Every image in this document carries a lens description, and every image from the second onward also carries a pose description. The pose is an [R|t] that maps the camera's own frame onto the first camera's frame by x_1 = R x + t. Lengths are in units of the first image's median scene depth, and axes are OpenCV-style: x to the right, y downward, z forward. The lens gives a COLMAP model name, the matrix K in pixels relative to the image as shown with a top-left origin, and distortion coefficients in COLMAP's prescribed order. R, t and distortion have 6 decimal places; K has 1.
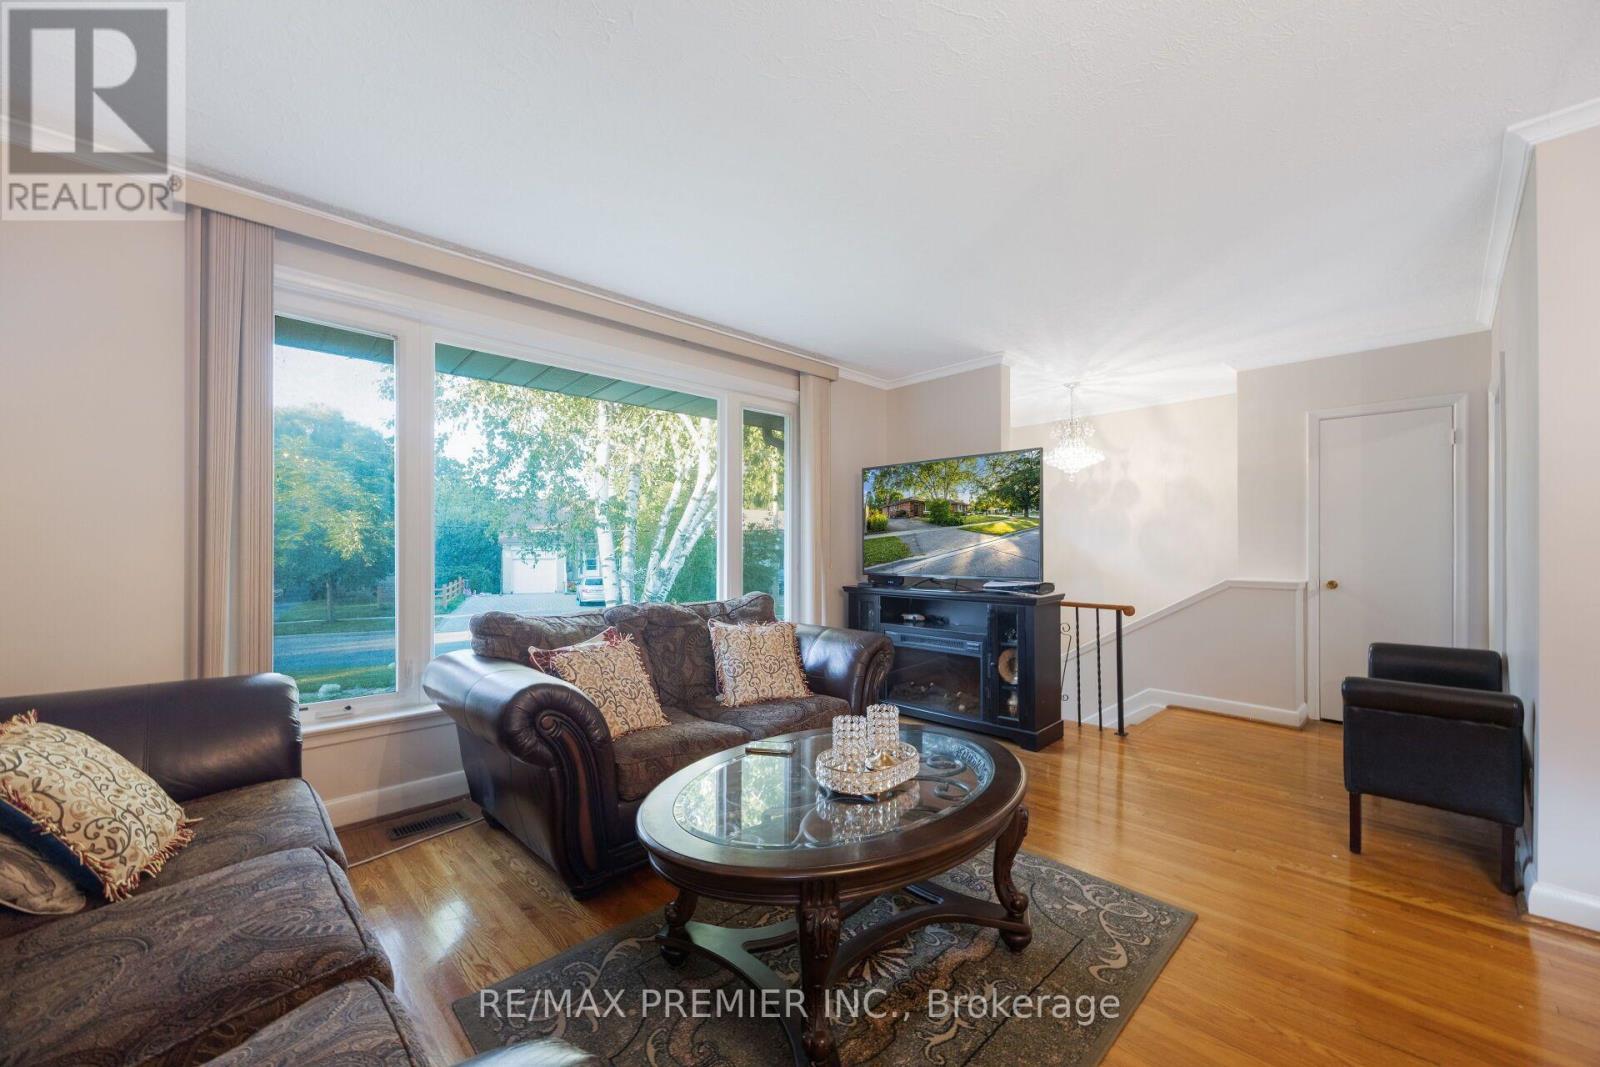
lens RADIAL K [[636.8, 0, 812.6], [0, 636.8, 539.9], [0, 0, 1]] dist [0.000367, 0.001888]
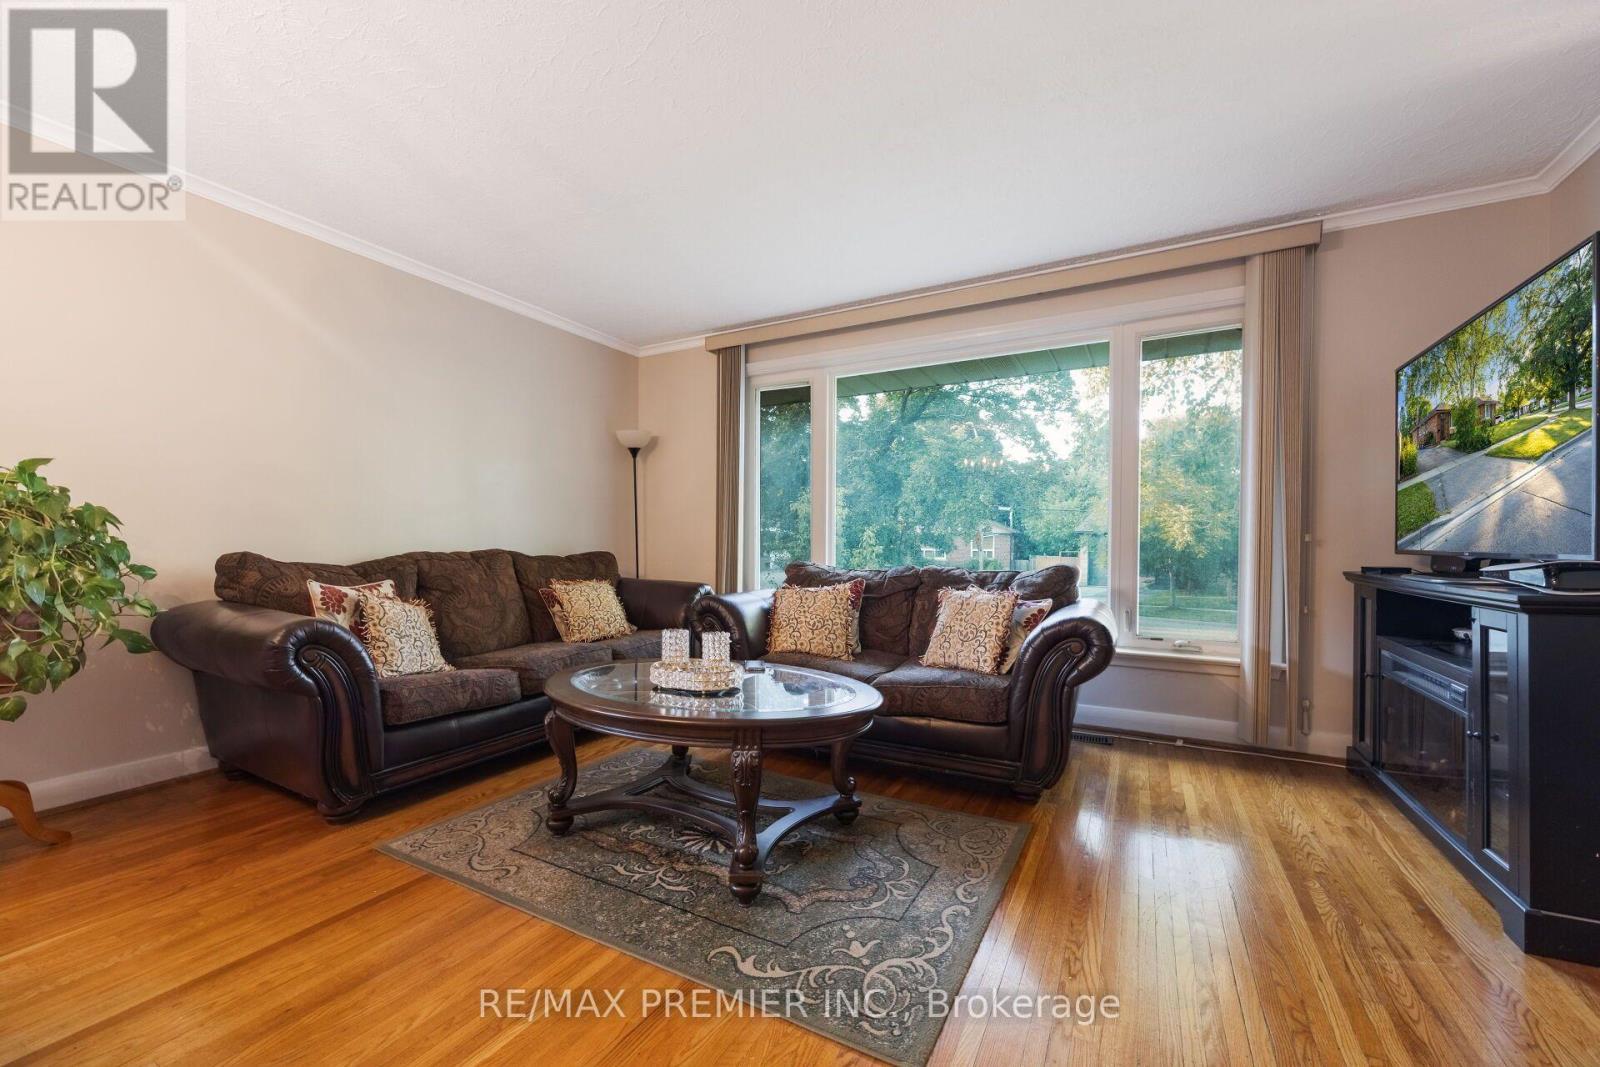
lens RADIAL K [[636.8, 0, 786.6], [0, 636.8, 547.0], [0, 0, 1]] dist [0.000367, 0.001888]
pose [[0.284968, 0.007228, -0.958510, 0.551544], [0.013175, 0.999848, 0.011457, 0.040792], [0.958446, -0.015893, 0.284829, 0.347767]]
